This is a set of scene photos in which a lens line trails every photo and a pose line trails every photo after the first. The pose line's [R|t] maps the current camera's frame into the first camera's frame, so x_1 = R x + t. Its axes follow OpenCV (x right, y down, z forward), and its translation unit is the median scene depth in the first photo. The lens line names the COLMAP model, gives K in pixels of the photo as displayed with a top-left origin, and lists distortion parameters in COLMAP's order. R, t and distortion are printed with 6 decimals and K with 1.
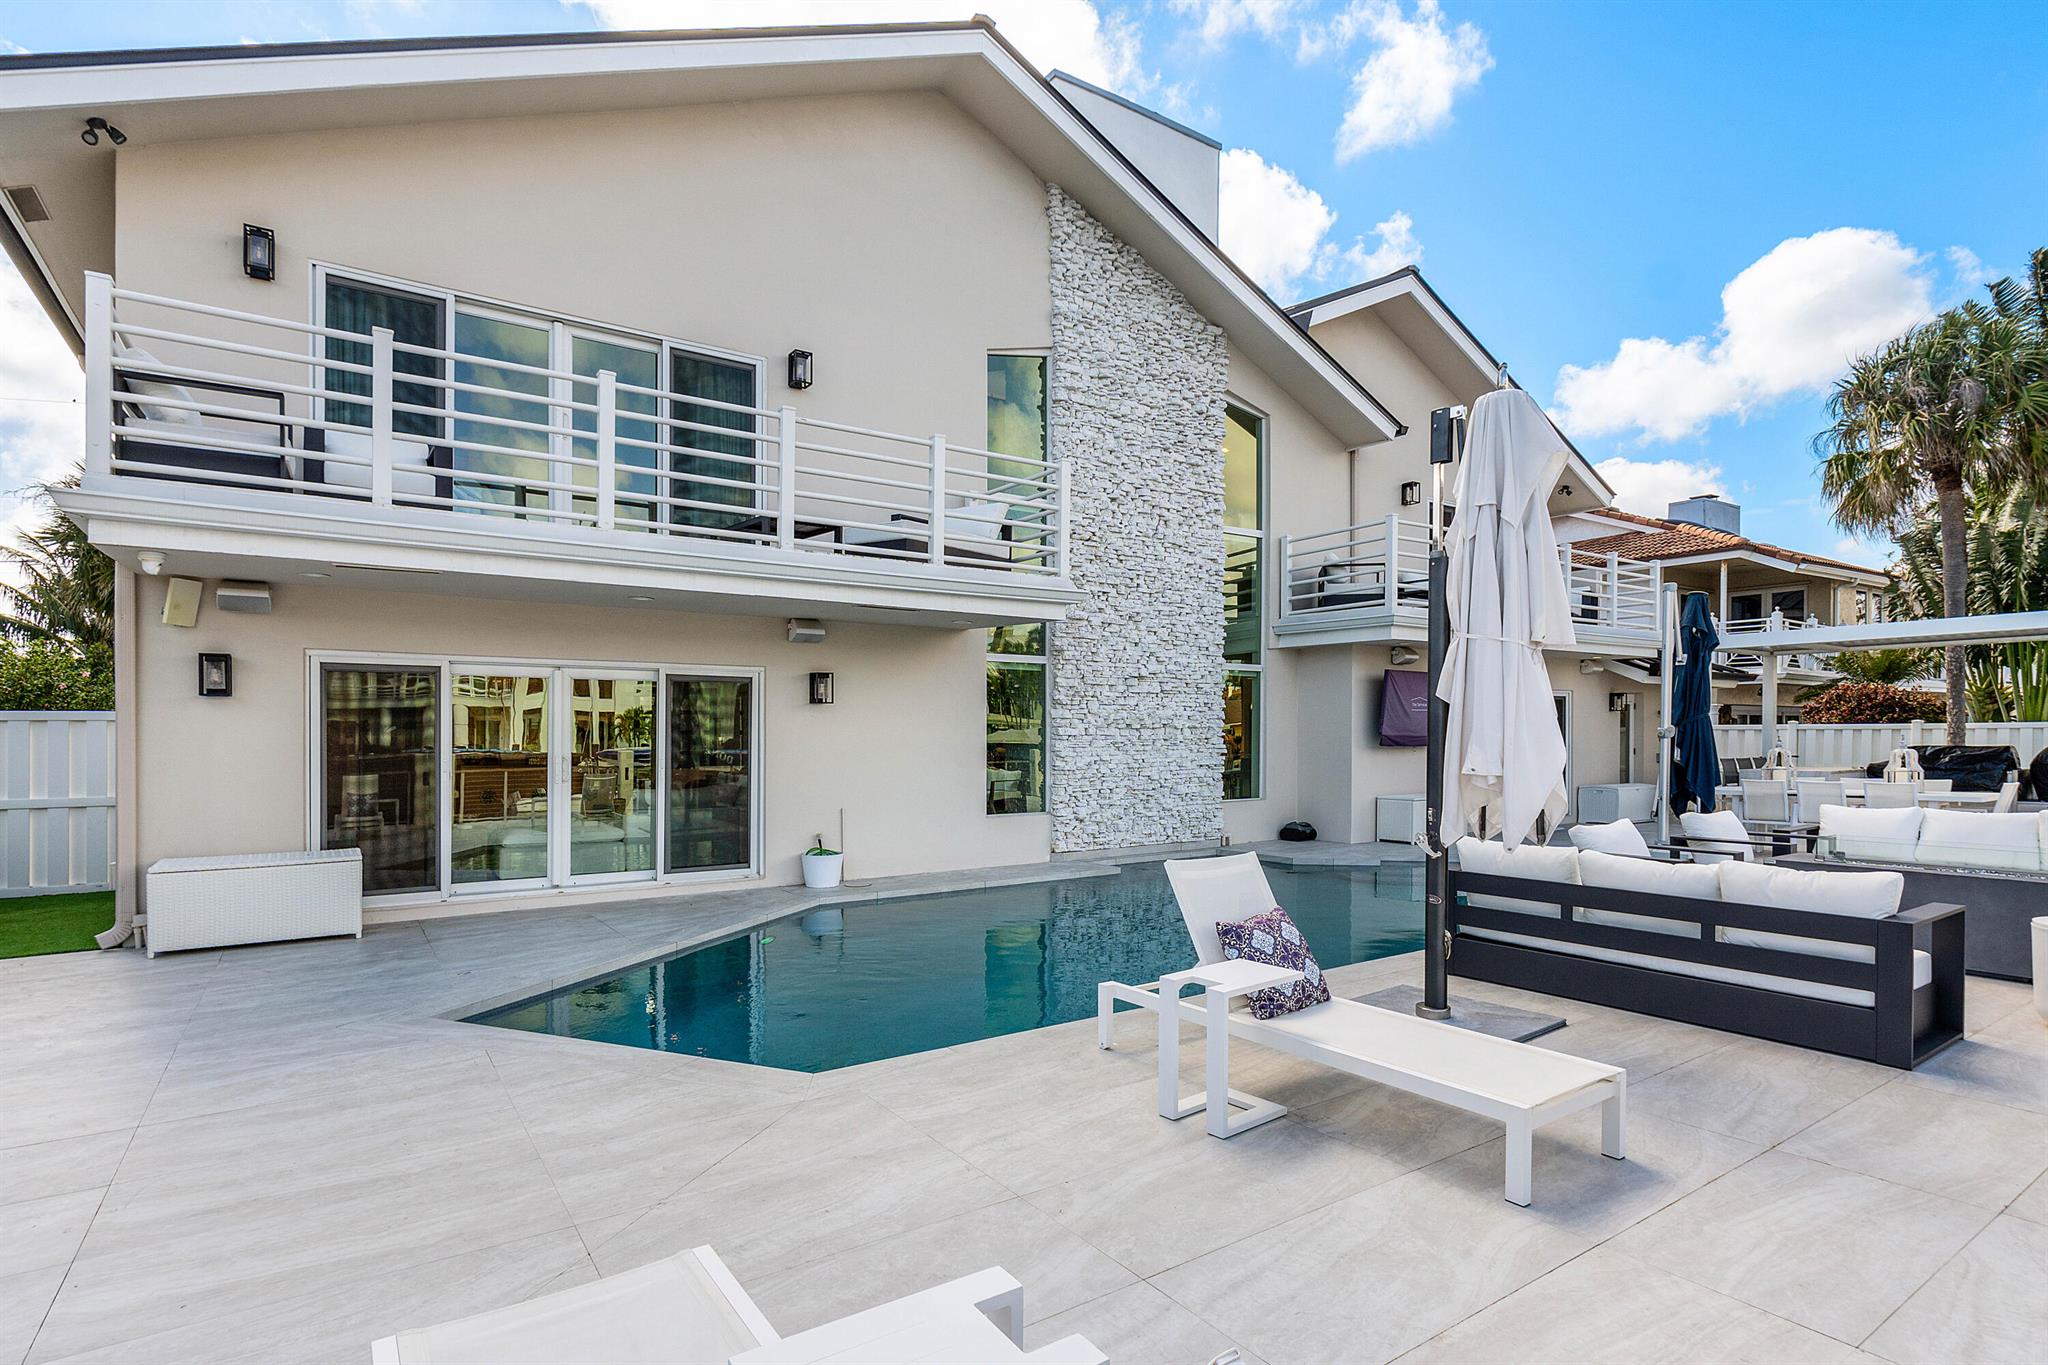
lens RADIAL K [[1016.5, 0, 1022.0], [0, 1016.5, 733.8], [0, 0, 1]] dist [-0.001107, -0.000121]
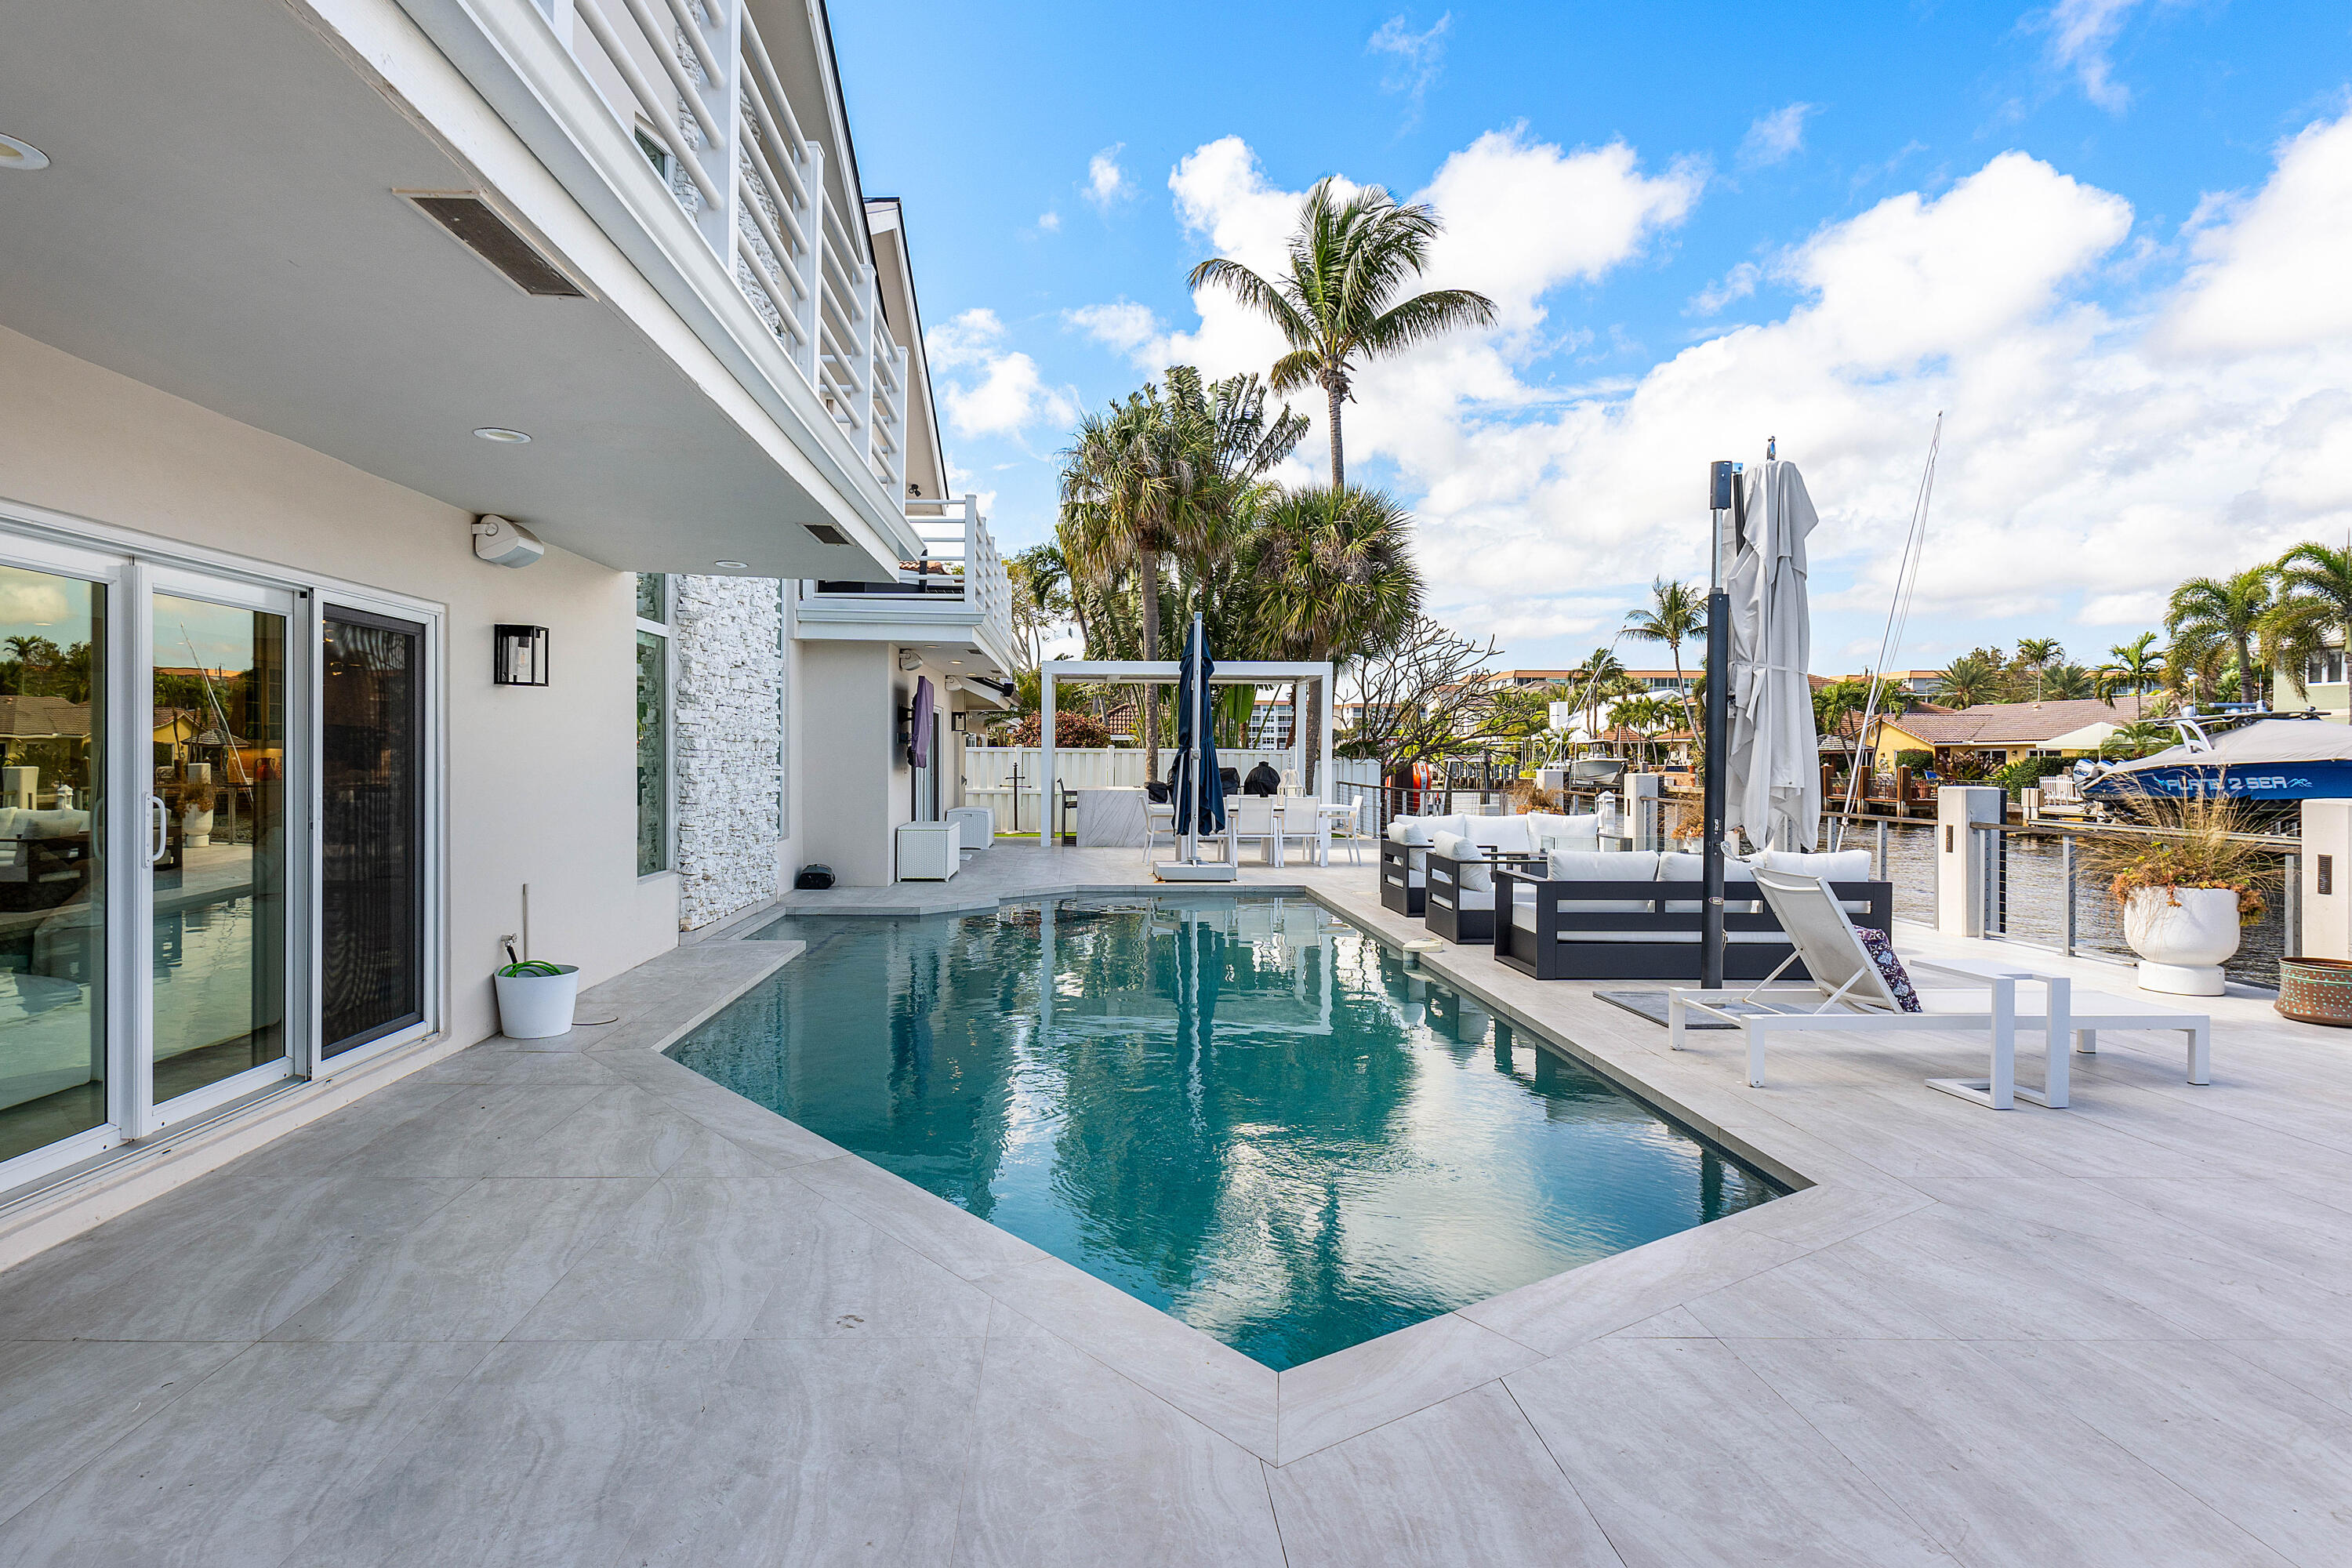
lens RADIAL K [[1232.4, 0, 1176.0], [0, 1232.4, 784.0], [0, 0, 1]] dist [0.000601, -0.000382]
pose [[0.572547, -0.013407, 0.819762, -0.889320], [-0.006792, 0.999754, 0.021095, 0.010149], [-0.819844, -0.017646, 0.572315, 0.620494]]
